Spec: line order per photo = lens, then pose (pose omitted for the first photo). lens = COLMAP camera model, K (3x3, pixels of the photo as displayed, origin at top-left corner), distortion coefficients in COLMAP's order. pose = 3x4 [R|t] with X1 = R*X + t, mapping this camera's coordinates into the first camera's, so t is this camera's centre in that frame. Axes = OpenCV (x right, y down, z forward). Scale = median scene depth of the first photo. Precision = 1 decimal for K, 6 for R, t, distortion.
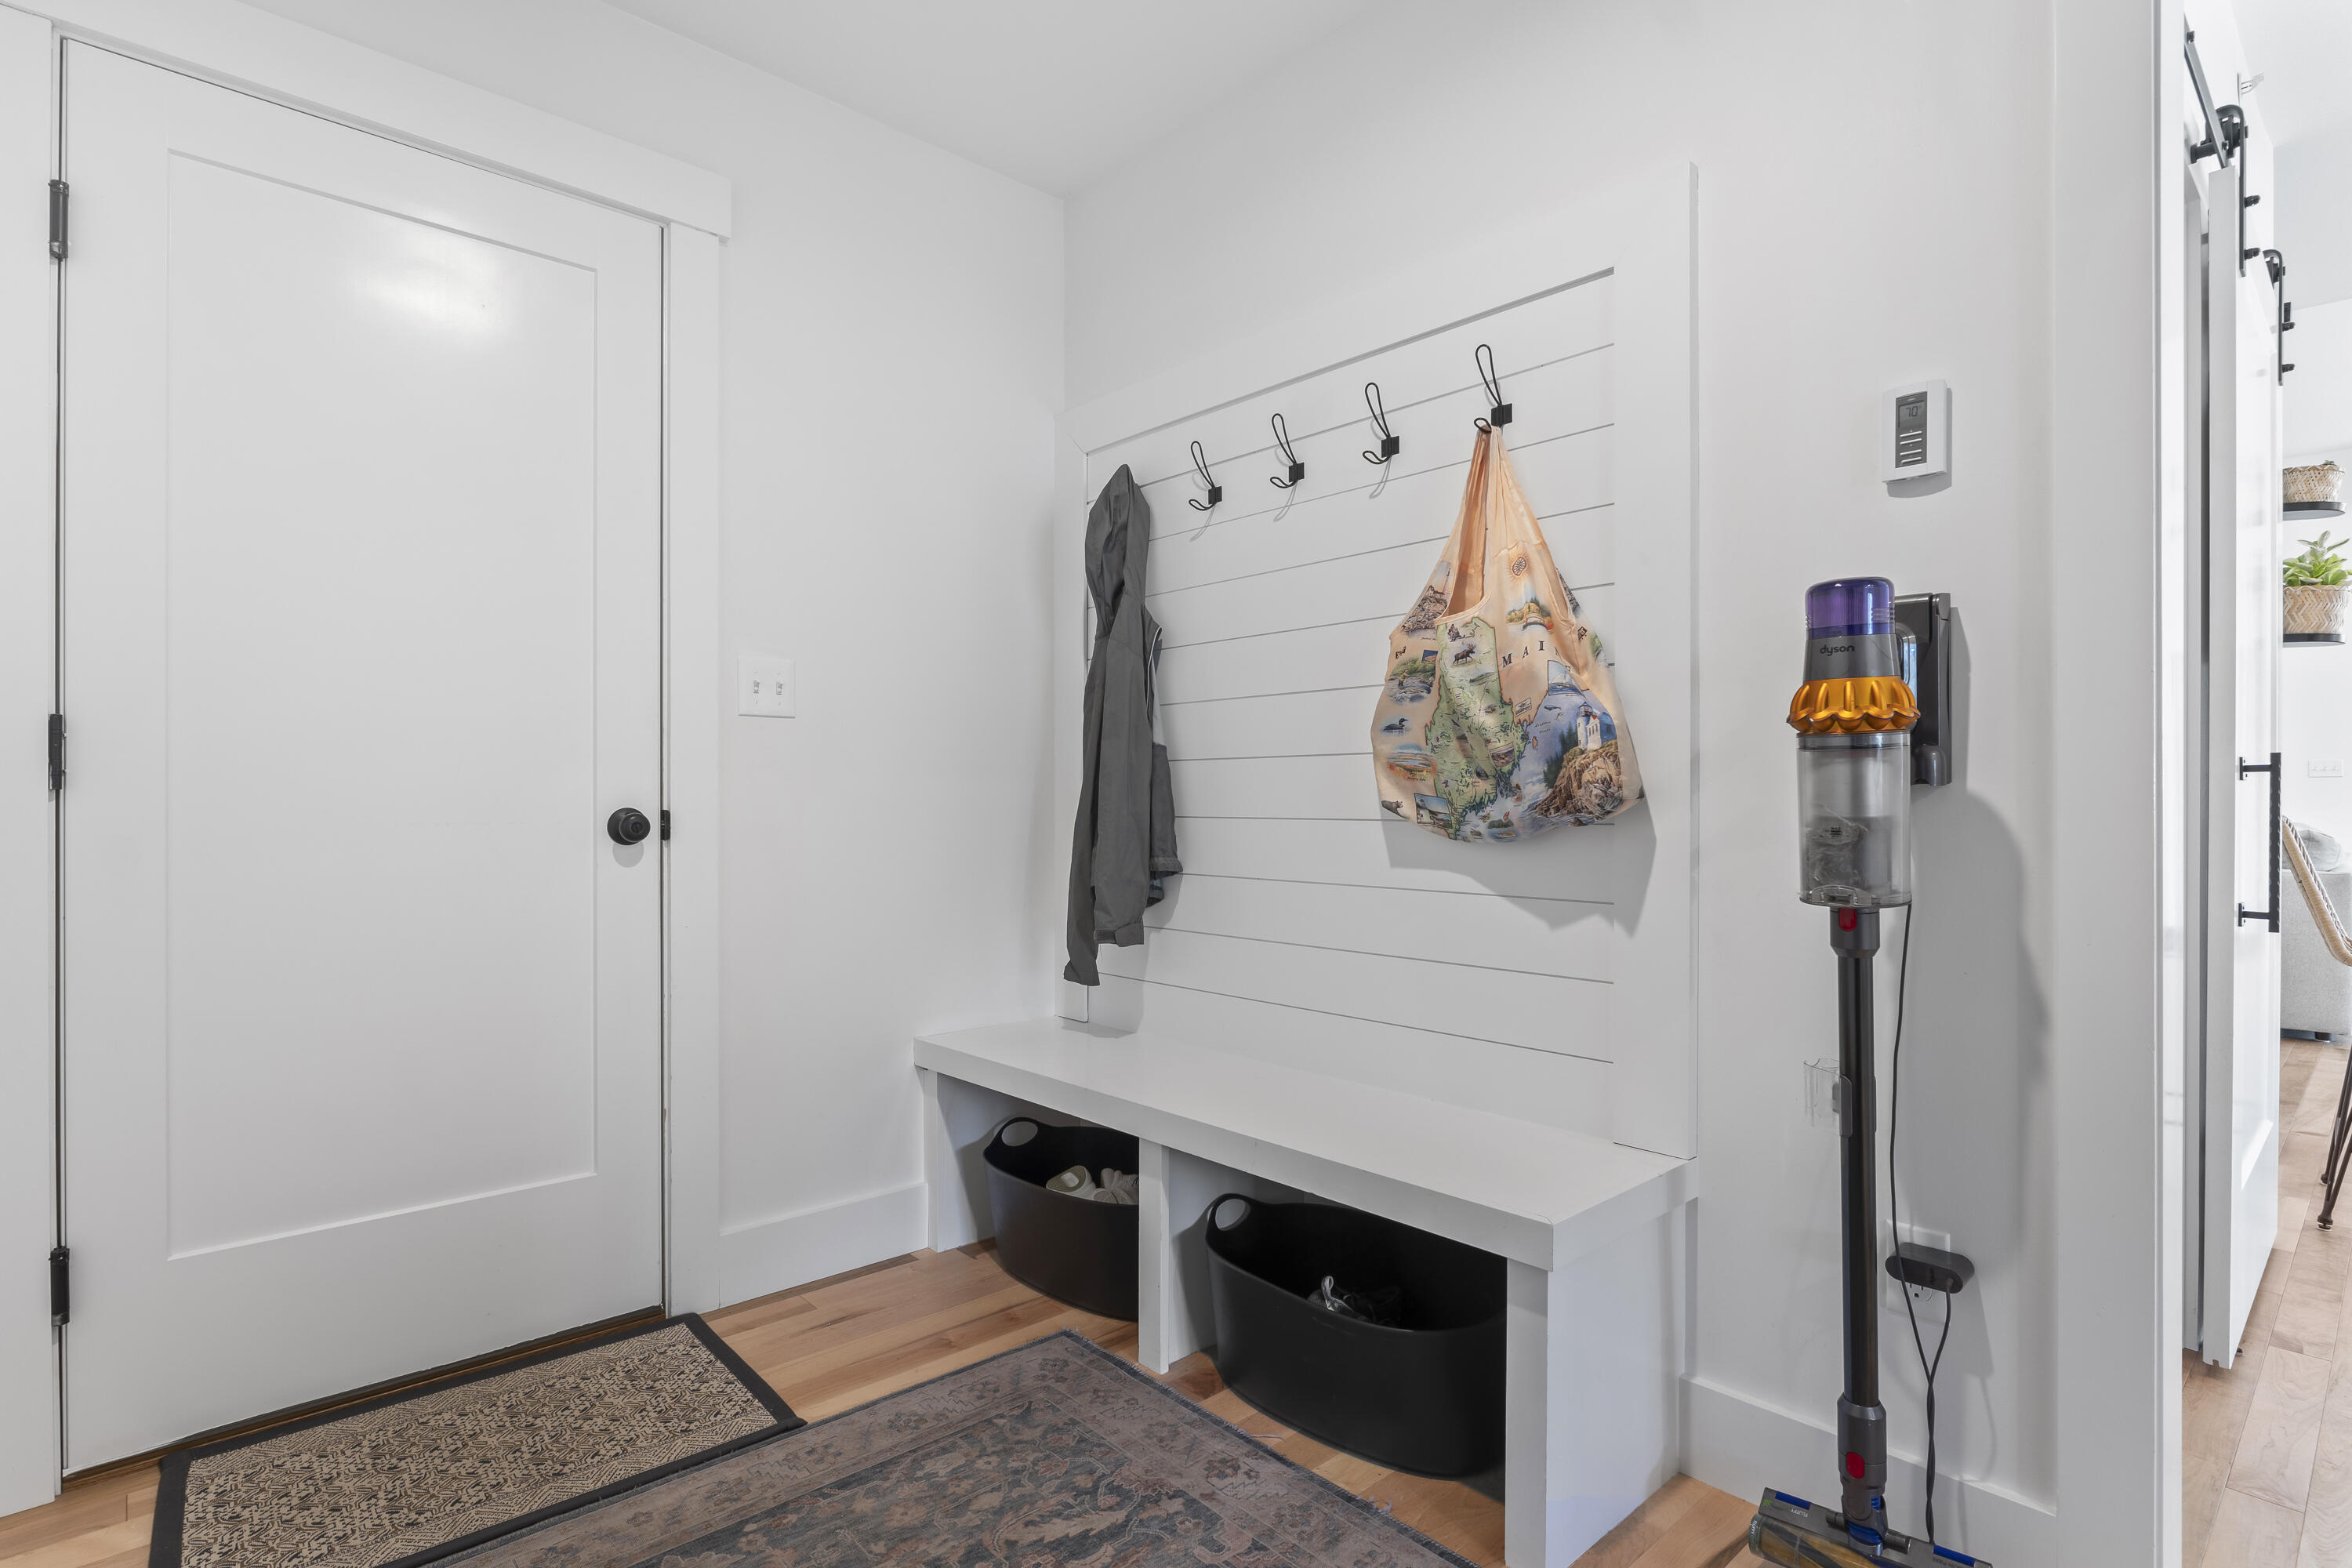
lens RADIAL K [[1146.3, 0, 1175.7], [0, 1146.3, 811.3], [0, 0, 1]] dist [-0.006074, -0.002071]
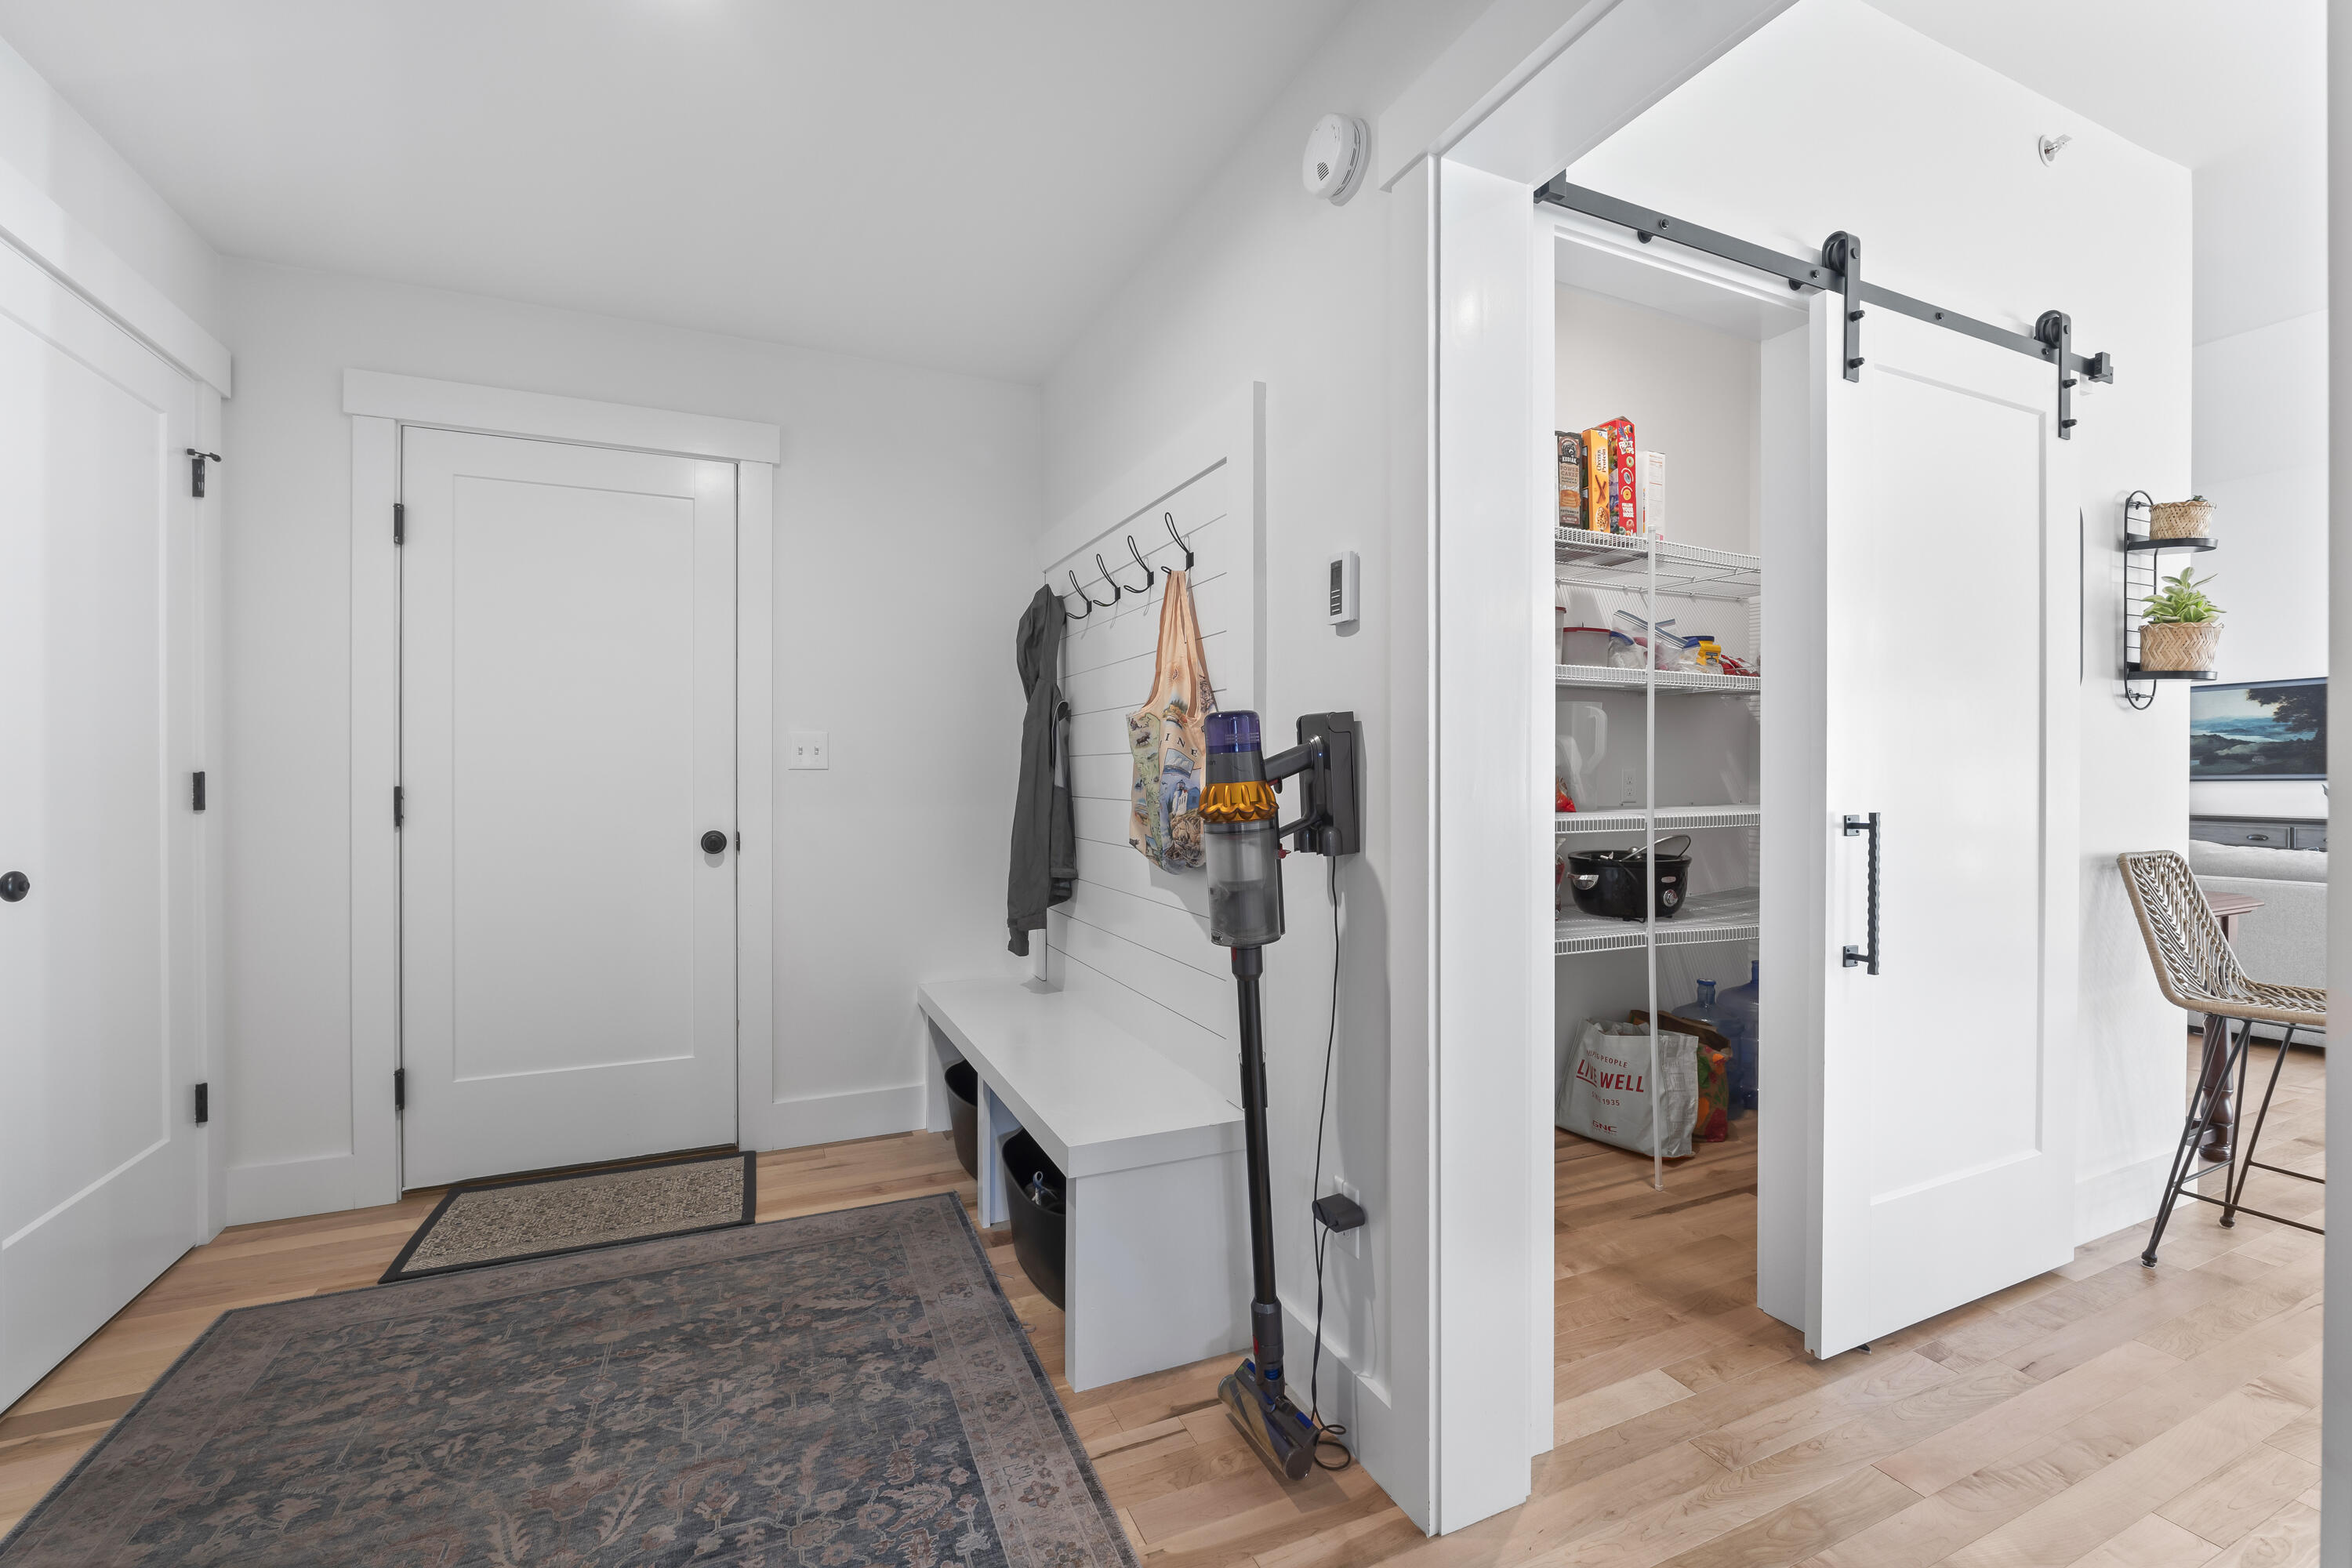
lens RADIAL K [[984.7, 0, 1176.0], [0, 984.7, 784.0], [0, 0, 1]] dist [-0.011711, 0.000873]
pose [[0.950742, 0.003188, -0.309966, 0.630065], [-0.003155, 0.999995, 0.000607, -0.079939], [0.309966, 0.000401, 0.950748, -0.120635]]
